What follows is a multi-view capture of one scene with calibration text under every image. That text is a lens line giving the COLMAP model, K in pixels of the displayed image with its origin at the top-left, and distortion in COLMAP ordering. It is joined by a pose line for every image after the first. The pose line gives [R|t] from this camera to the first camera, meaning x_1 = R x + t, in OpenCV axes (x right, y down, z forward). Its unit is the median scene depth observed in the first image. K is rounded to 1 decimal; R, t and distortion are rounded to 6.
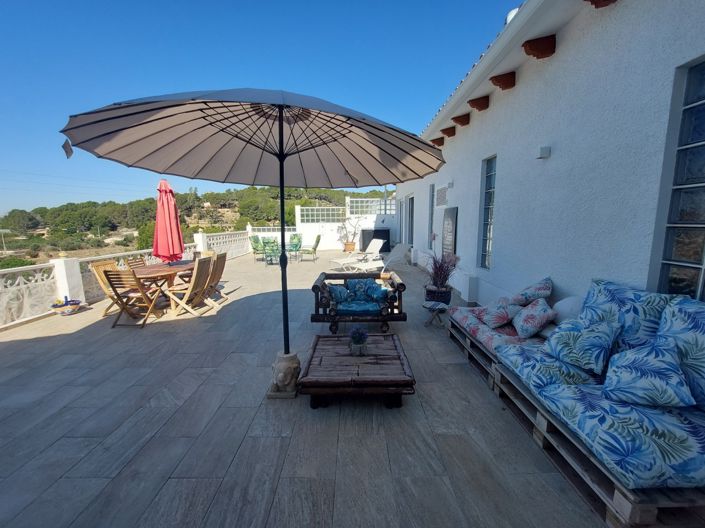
lens RADIAL K [[282.0, 0, 347.7], [0, 282.0, 260.6], [0, 0, 1]] dist [-0.023024, 0.002199]
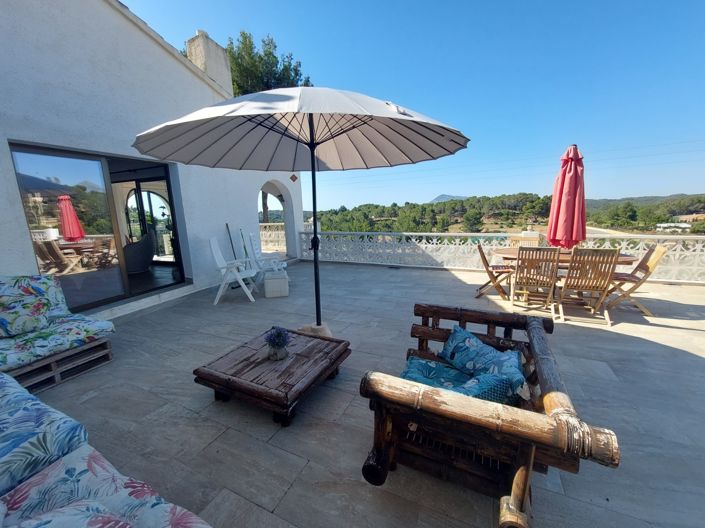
lens RADIAL K [[282.0, 0, 356.5], [0, 282.0, 261.8], [0, 0, 1]] dist [-0.023024, 0.002199]
pose [[-0.407444, 0.185446, -0.894203, 0.724078], [-0.087867, 0.966661, 0.240510, -0.209016], [0.908993, 0.176565, -0.377565, 1.616302]]
